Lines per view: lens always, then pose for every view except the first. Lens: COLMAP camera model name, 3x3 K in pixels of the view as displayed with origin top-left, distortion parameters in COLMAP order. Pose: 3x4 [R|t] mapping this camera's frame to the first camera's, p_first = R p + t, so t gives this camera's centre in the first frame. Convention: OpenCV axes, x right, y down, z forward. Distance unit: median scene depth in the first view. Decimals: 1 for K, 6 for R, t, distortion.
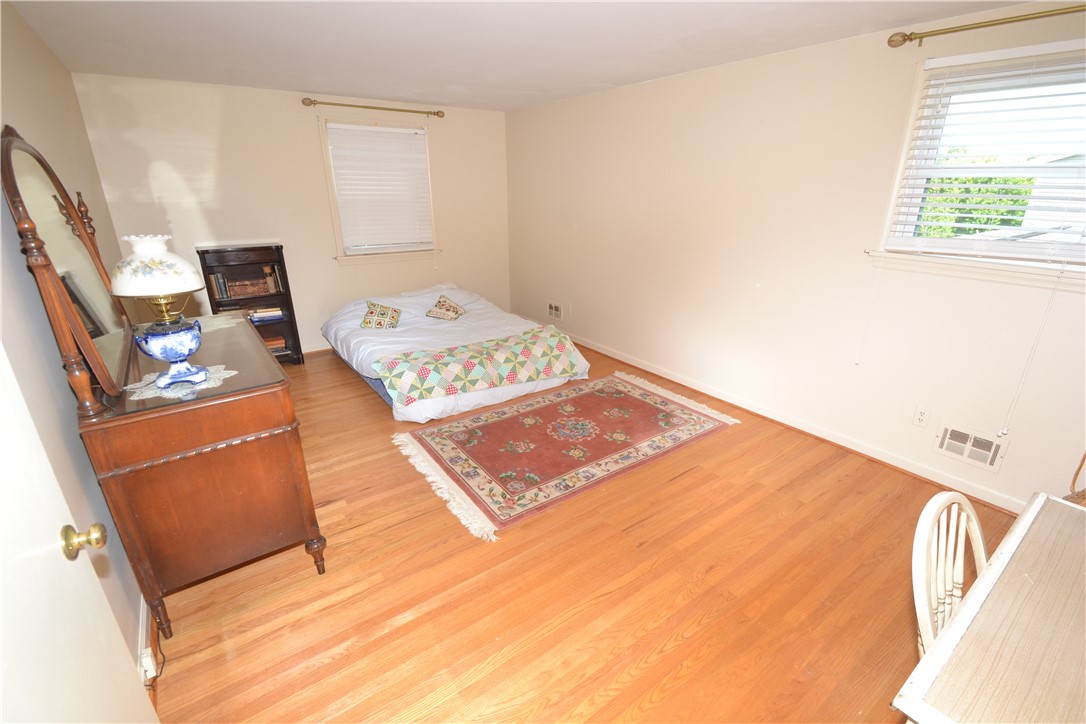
lens RADIAL K [[482.9, 0, 545.3], [0, 482.9, 362.9], [0, 0, 1]] dist [0.009023, -0.012358]
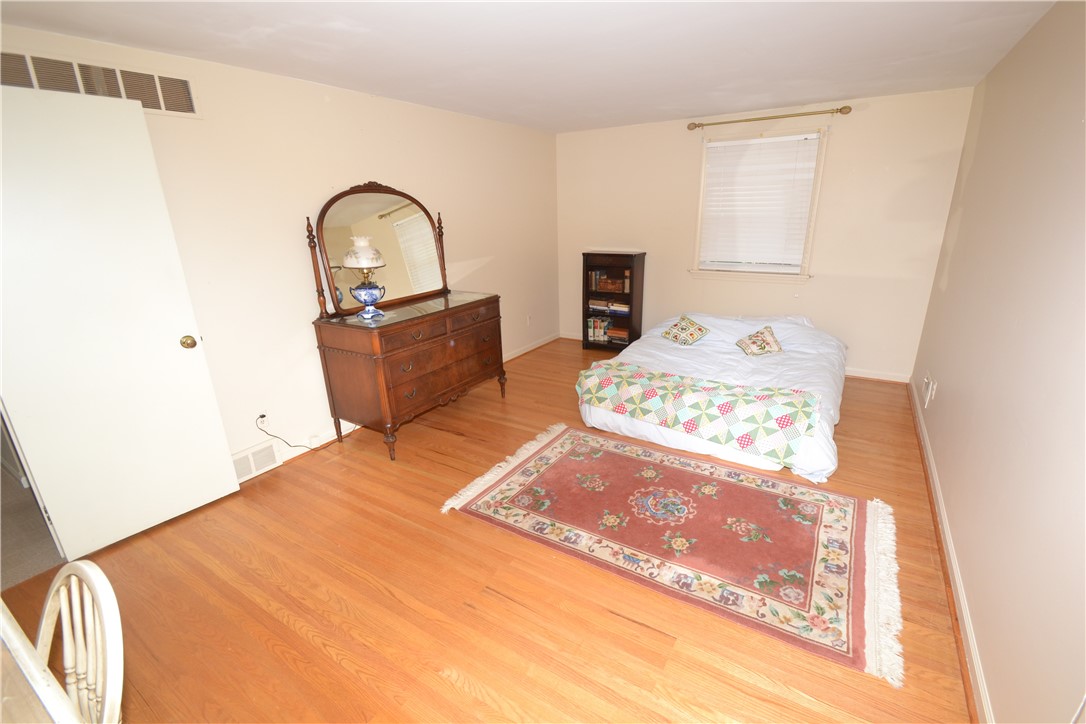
lens RADIAL K [[482.9, 0, 548.3], [0, 482.9, 363.1], [0, 0, 1]] dist [0.009023, -0.012358]
pose [[0.375521, 0.273506, -0.885538, 0.580527], [-0.294233, 0.941219, 0.165931, -0.147408], [0.878869, 0.198244, 0.433923, 0.414052]]
